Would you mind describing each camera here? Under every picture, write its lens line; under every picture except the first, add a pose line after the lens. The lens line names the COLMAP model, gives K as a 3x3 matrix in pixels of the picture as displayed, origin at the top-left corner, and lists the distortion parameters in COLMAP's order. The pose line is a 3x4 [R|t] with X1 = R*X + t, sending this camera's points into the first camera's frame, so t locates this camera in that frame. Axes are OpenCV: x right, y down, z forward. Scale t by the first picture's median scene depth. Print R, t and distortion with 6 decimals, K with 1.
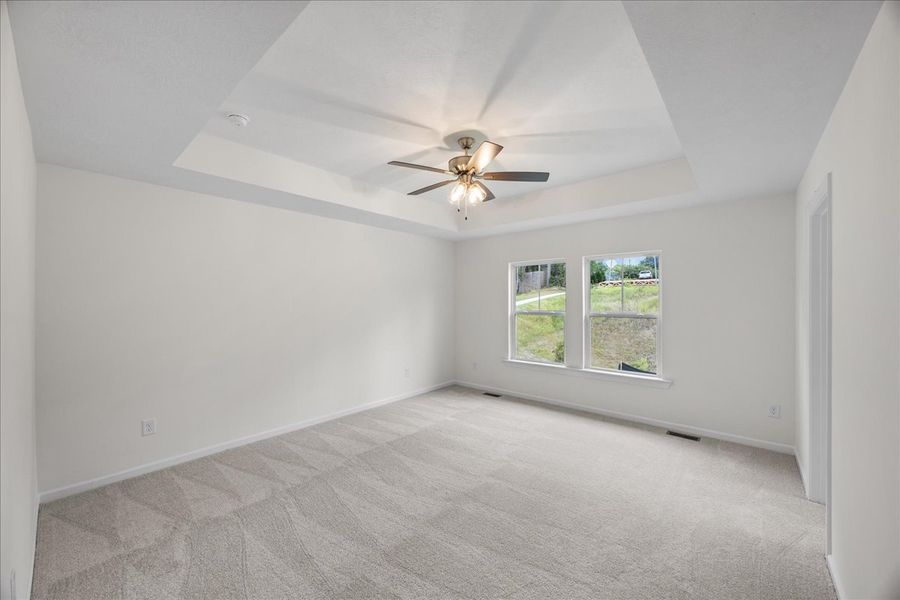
lens RADIAL K [[340.6, 0, 450.0], [0, 340.6, 300.0], [0, 0, 1]] dist [-0.000537, 0.000309]
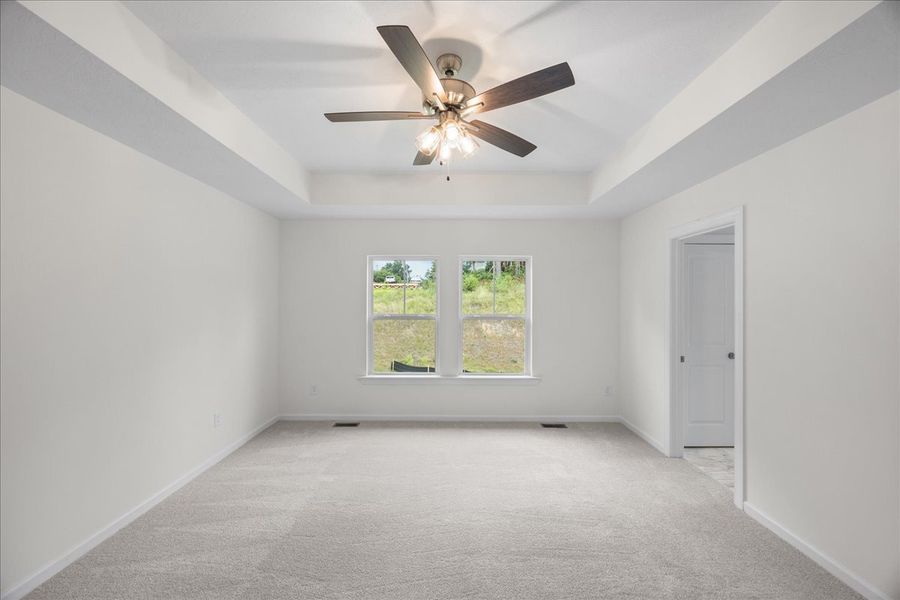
lens RADIAL K [[340.6, 0, 450.0], [0, 340.6, 300.0], [0, 0, 1]] dist [-0.000537, 0.000309]
pose [[0.755463, 0.010402, 0.655109, -0.250098], [-0.007529, 0.999946, -0.007195, 0.001496], [-0.655149, 0.000504, 0.755500, 0.325309]]
